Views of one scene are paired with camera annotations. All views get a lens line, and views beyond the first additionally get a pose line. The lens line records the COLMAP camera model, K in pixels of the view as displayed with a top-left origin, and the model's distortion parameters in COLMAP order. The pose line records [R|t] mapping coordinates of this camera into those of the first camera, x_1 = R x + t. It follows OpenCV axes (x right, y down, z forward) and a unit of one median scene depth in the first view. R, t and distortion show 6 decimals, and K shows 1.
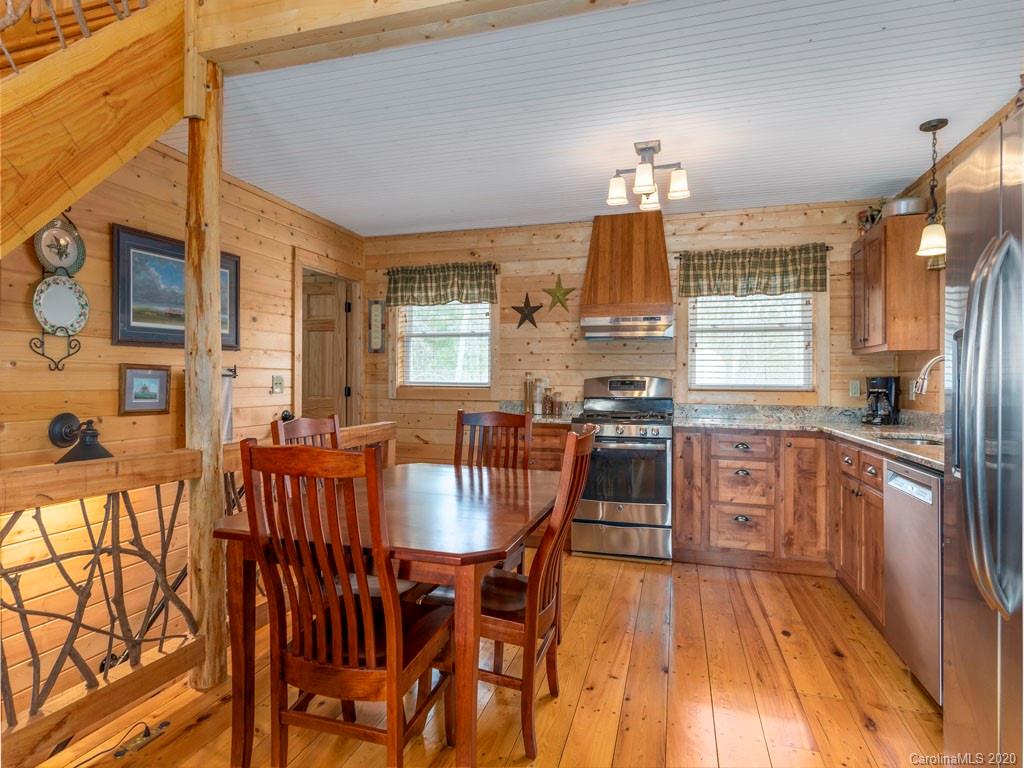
lens RADIAL K [[578.8, 0, 510.9], [0, 578.8, 382.1], [0, 0, 1]] dist [0.007602, -0.001545]
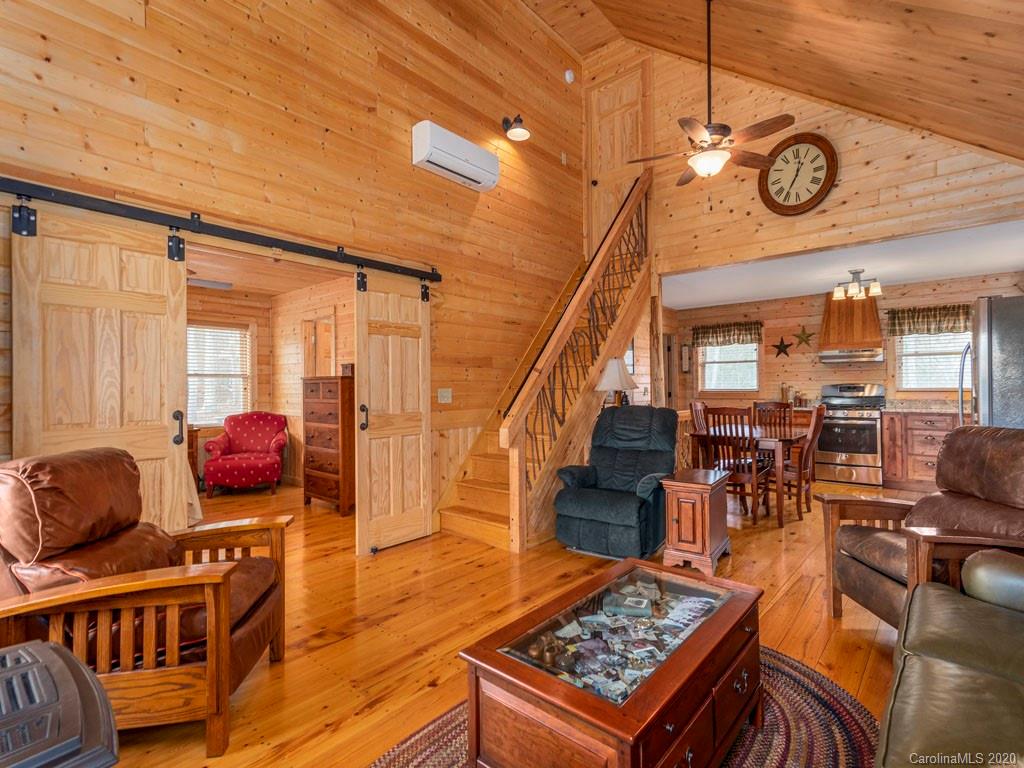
lens RADIAL K [[499.0, 0, 501.6], [0, 499.0, 387.8], [0, 0, 1]] dist [0.013694, 0.001742]
pose [[0.902177, -0.015590, -0.431083, -0.099107], [0.014154, 0.999878, -0.006539, -0.002969], [0.431133, -0.000202, 0.902288, -0.840724]]
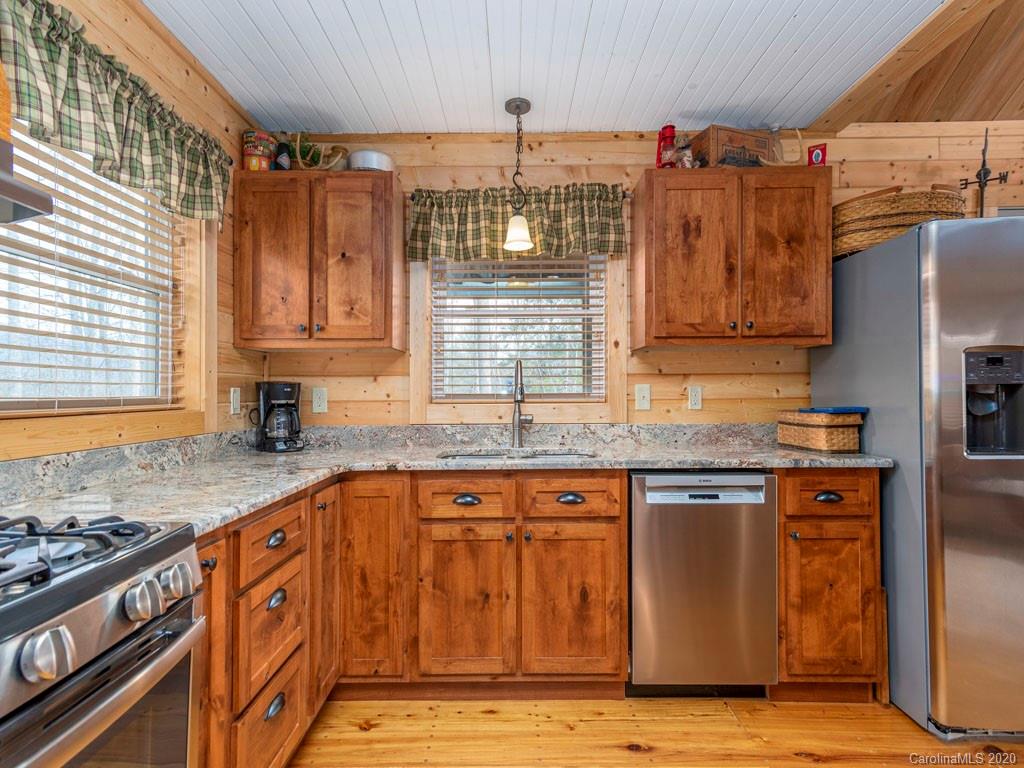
lens RADIAL K [[499.0, 0, 477.1], [0, 499.0, 387.6], [0, 0, 1]] dist [0.013694, 0.001742]
pose [[-0.284995, 0.000001, 0.958529, -0.007108], [0.004918, 0.999987, 0.001462, -0.002417], [-0.958516, 0.005131, -0.284991, 0.867703]]
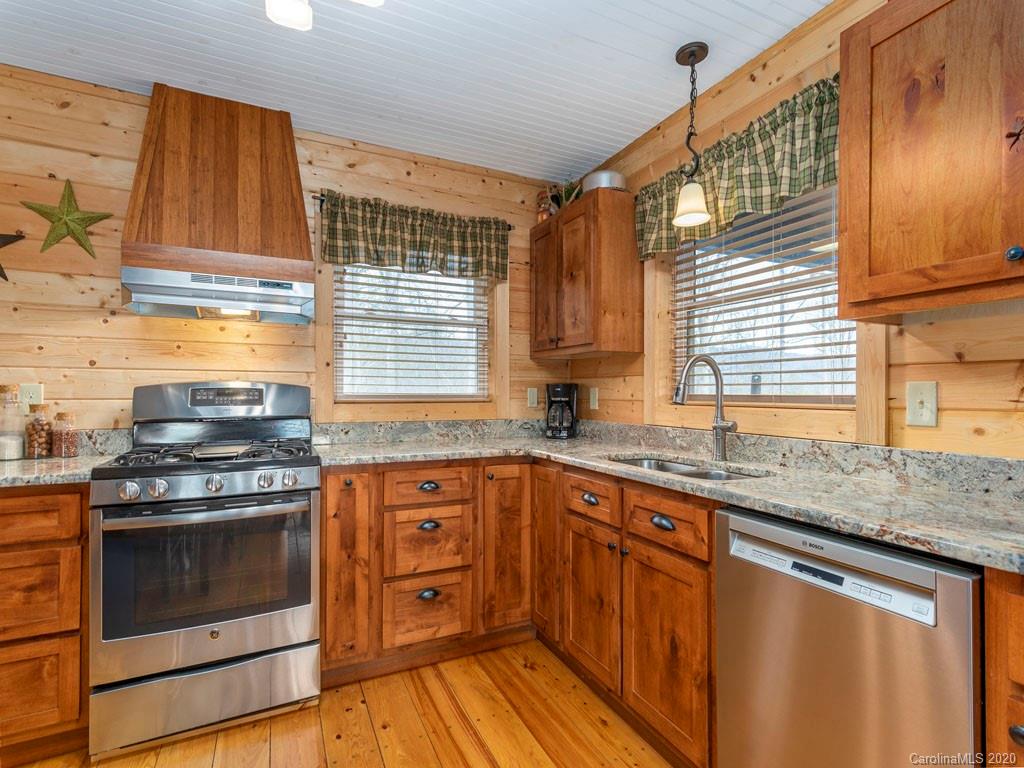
lens RADIAL K [[499.0, 0, 539.6], [0, 499.0, 389.5], [0, 0, 1]] dist [0.013694, 0.001742]
pose [[0.719026, -0.003545, 0.694974, 0.079549], [0.005313, 0.999986, -0.000396, -0.000116], [-0.694963, 0.003977, 0.719035, 0.443375]]
